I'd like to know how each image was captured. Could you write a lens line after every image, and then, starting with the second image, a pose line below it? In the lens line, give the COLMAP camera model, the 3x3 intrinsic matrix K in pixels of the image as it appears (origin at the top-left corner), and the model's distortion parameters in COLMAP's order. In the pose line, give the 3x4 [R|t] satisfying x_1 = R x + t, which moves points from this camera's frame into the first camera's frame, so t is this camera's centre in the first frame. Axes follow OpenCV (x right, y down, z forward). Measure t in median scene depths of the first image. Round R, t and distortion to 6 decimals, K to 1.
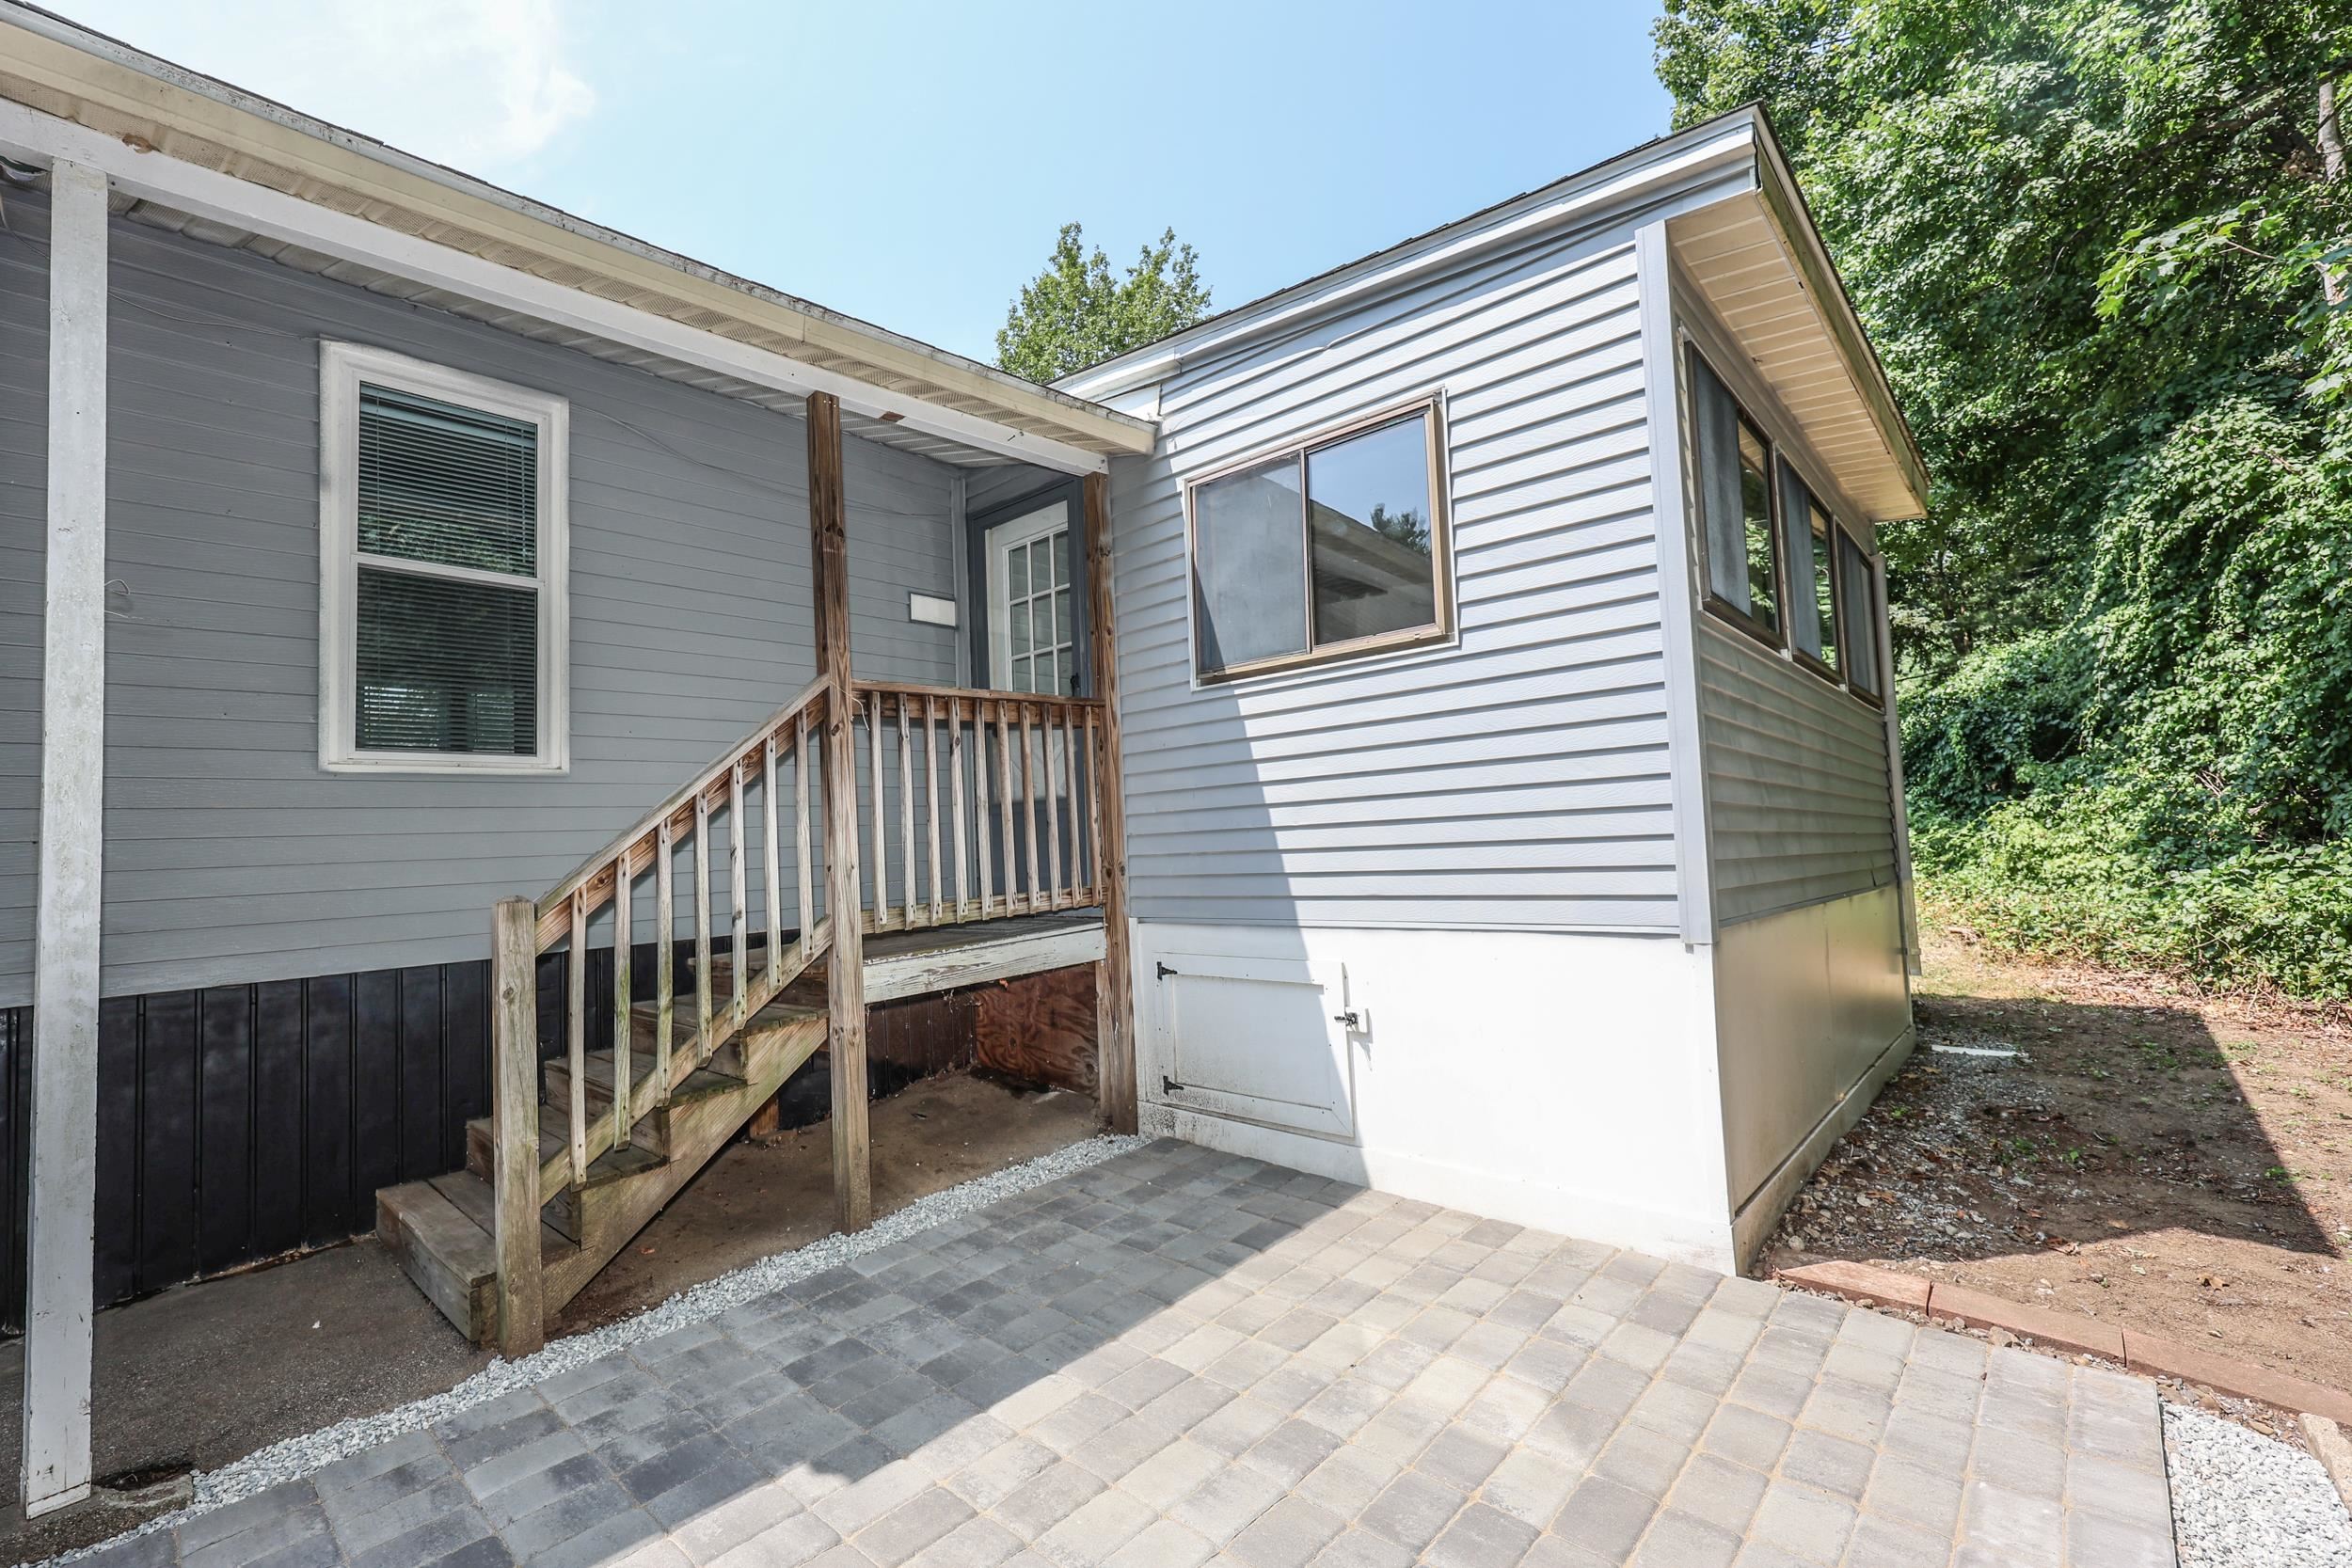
lens RADIAL K [[1006.2, 0, 1164.3], [0, 1006.2, 783.9], [0, 0, 1]] dist [0.001978, 0.000257]
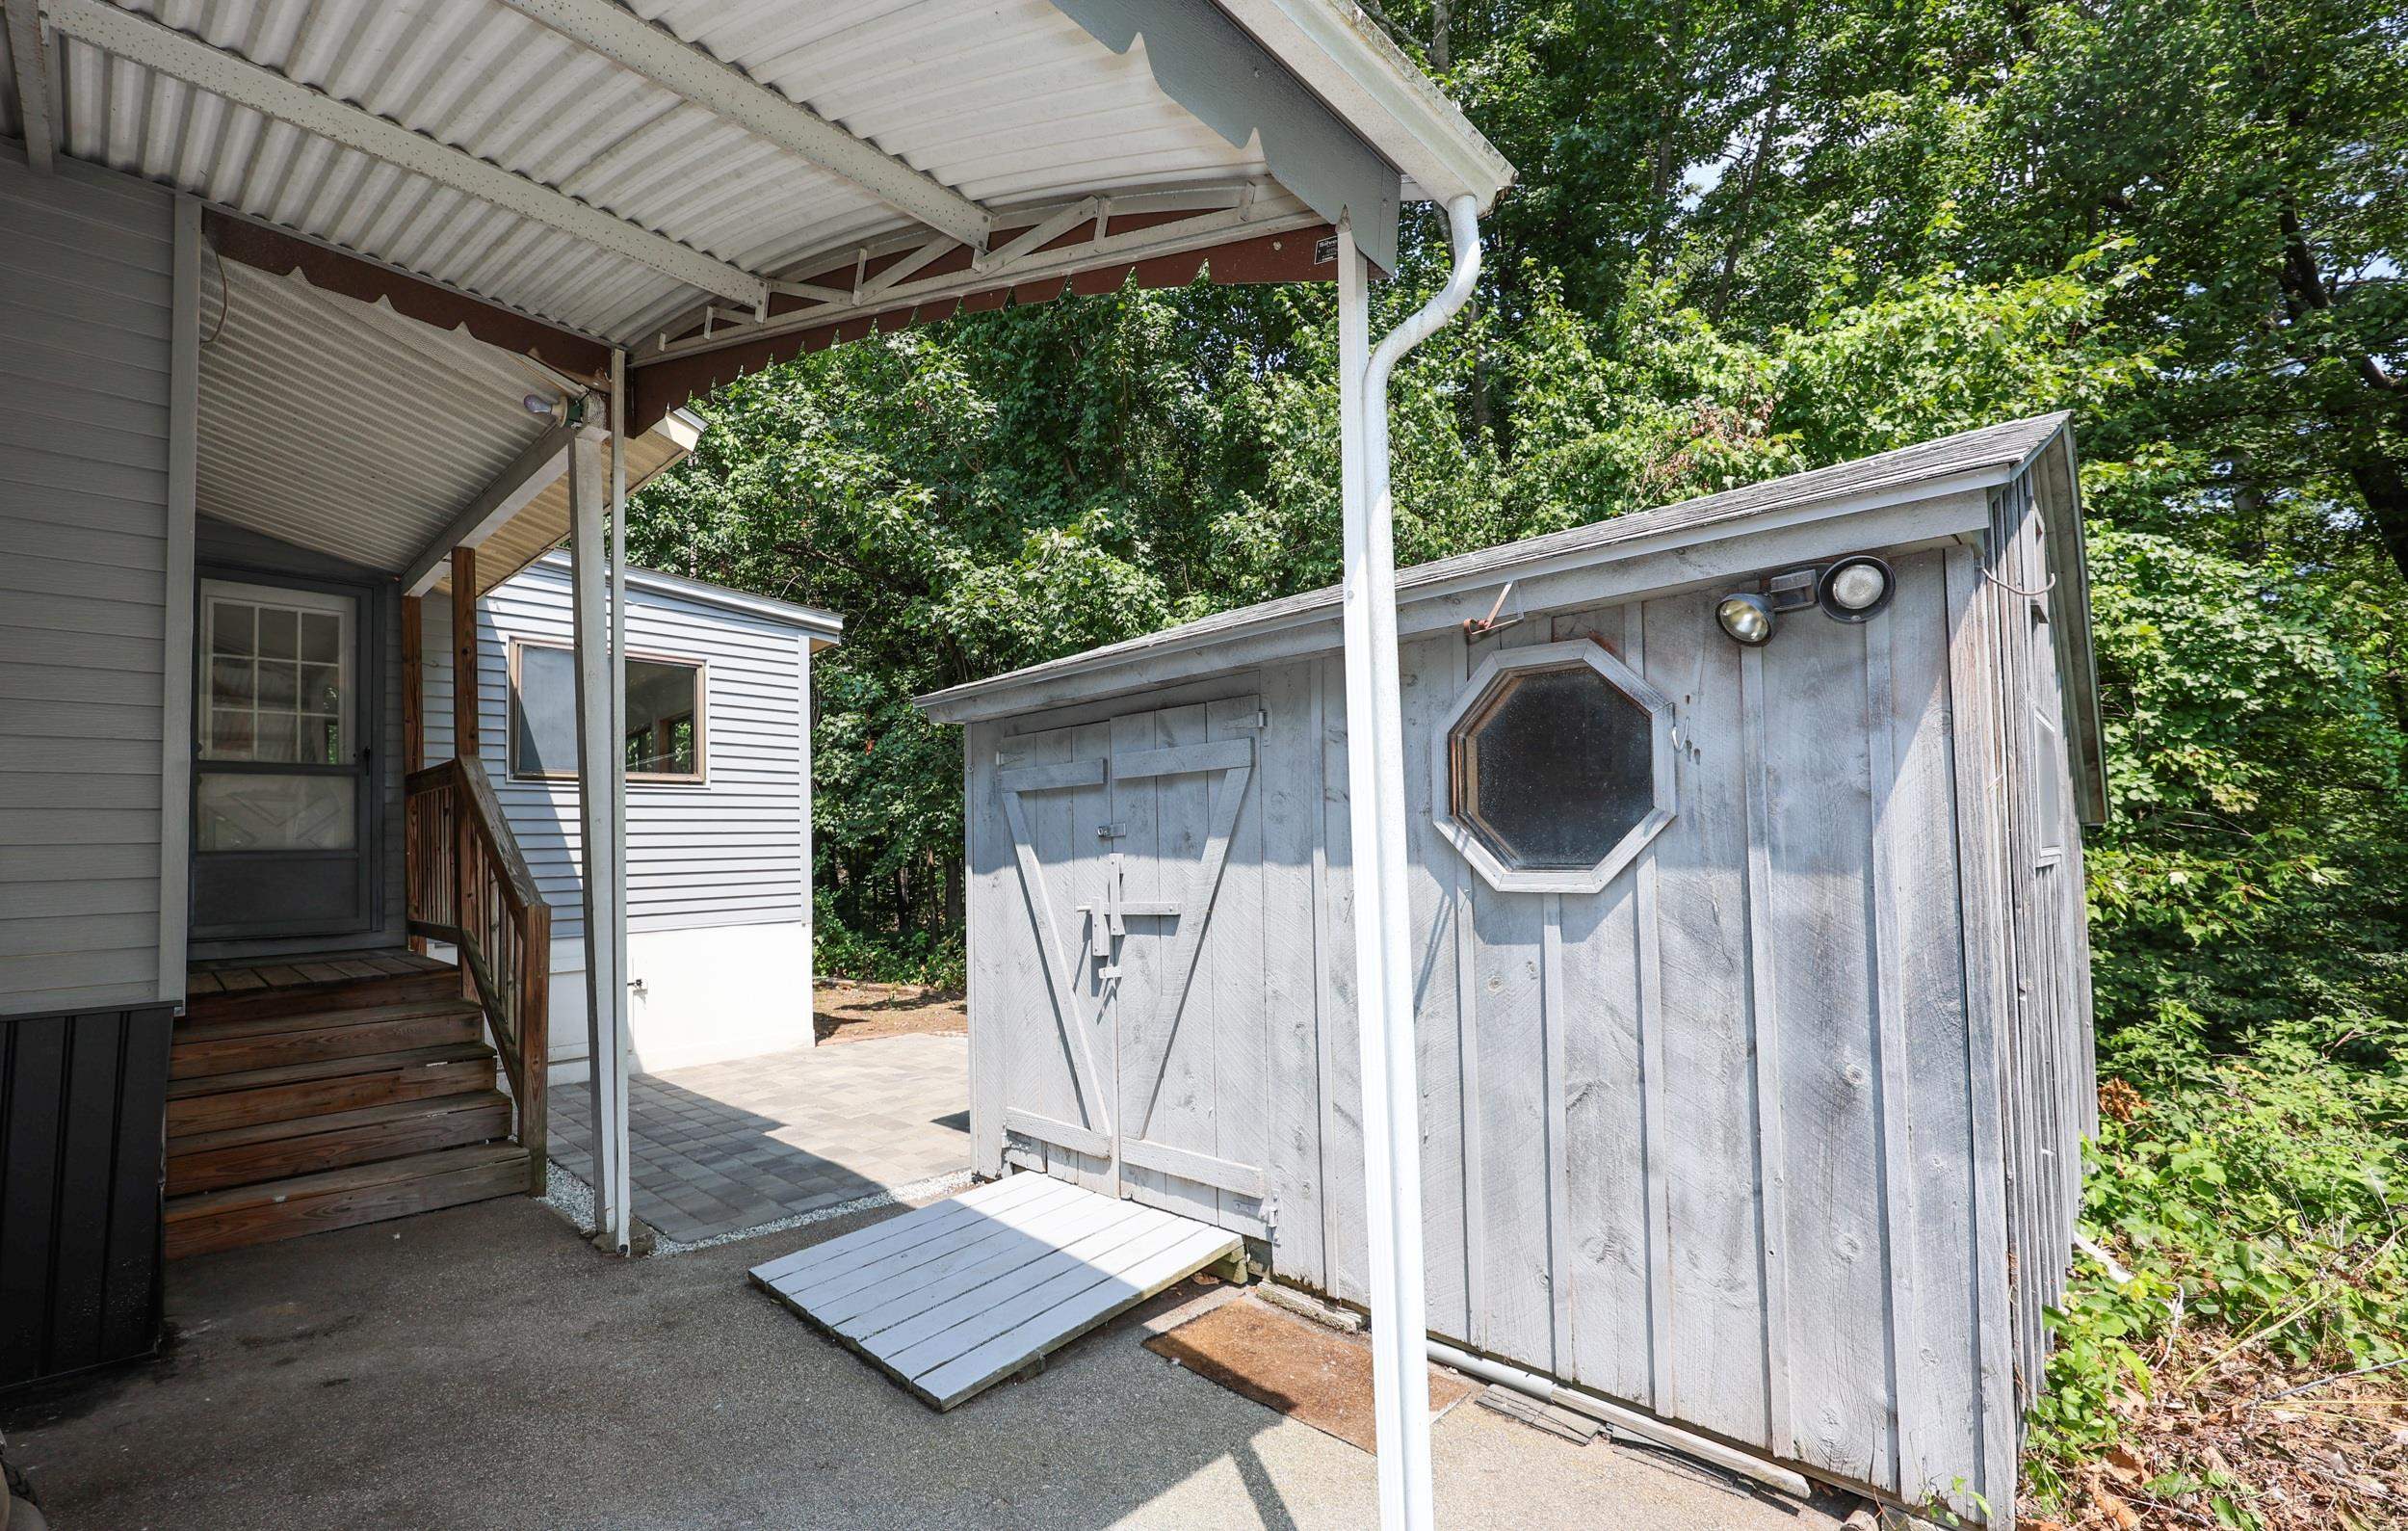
lens RADIAL K [[1022.3, 0, 1194.3], [0, 1022.3, 809.4], [0, 0, 1]] dist [0.001226, 0.000428]
pose [[0.020559, 0.089537, 0.995771, -1.967998], [-0.026791, 0.995674, -0.088975, 0.072423], [-0.999430, -0.024848, 0.022869, -0.035453]]
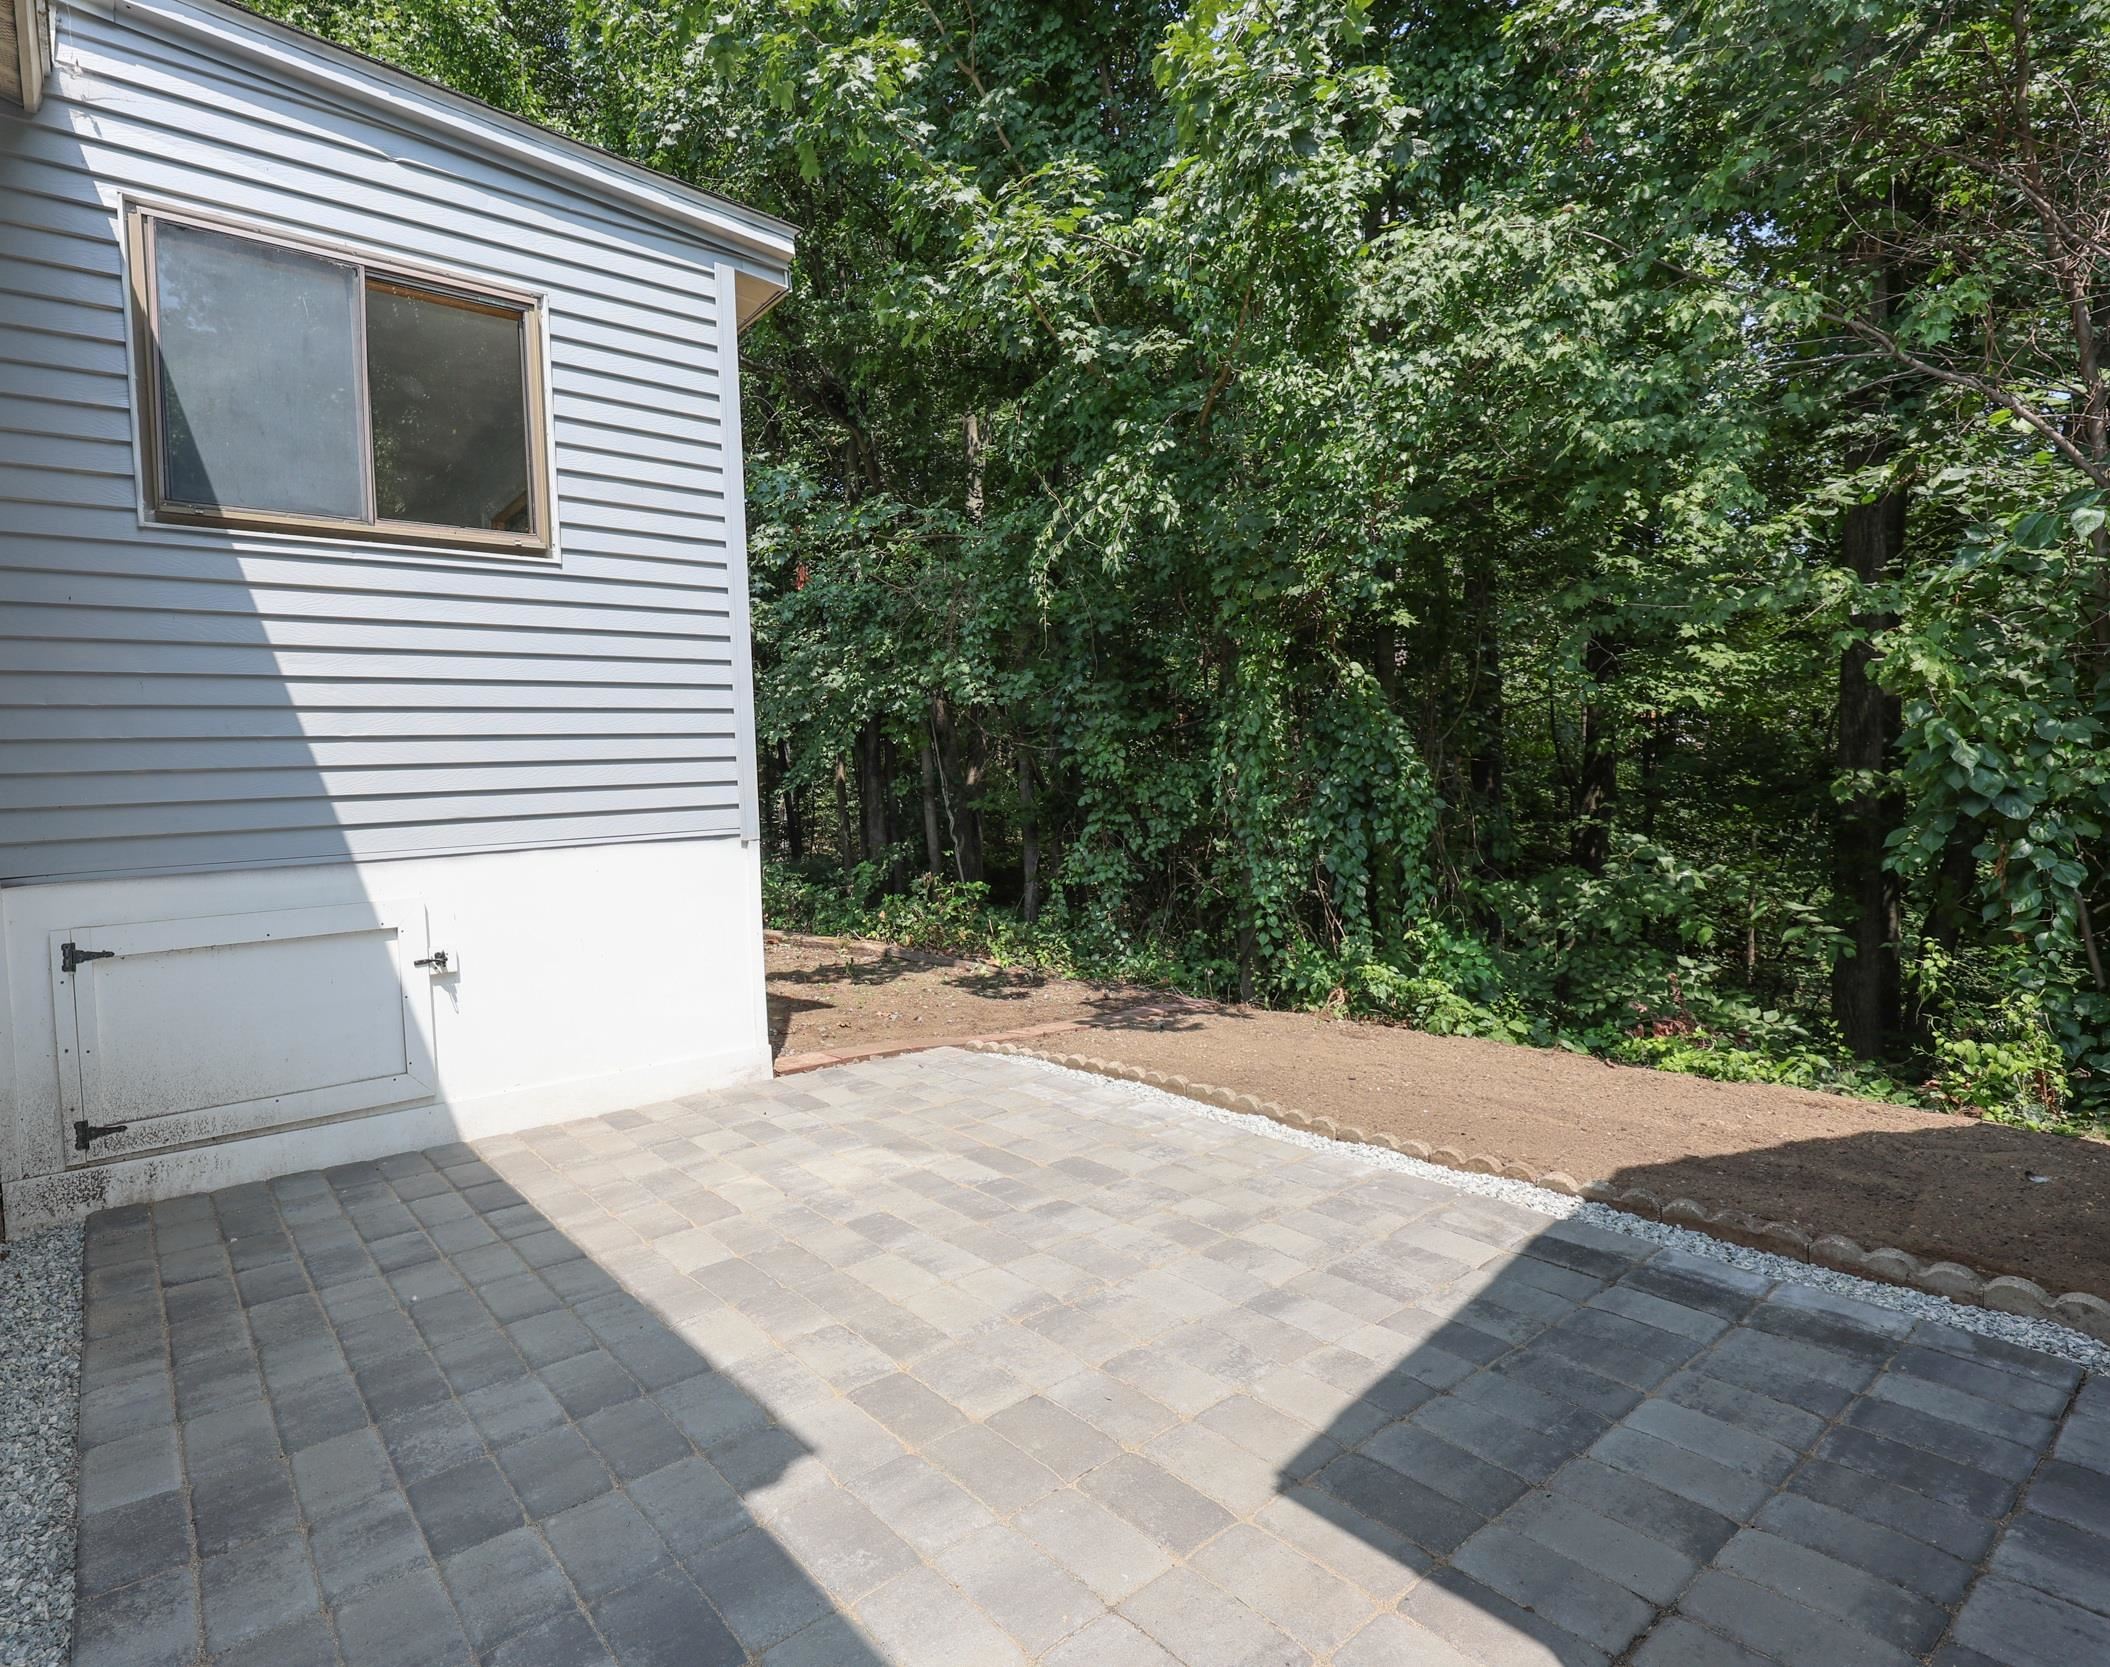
lens RADIAL K [[1075.5, 0, 840.8], [0, 1075.5, 829.5], [0, 0, 1]] dist [0.019553, -0.011995]
pose [[0.231861, 0.003323, 0.972743, -0.771497], [-0.021951, 0.999757, 0.001817, 0.132967], [-0.972501, -0.021774, 0.231878, 0.533166]]
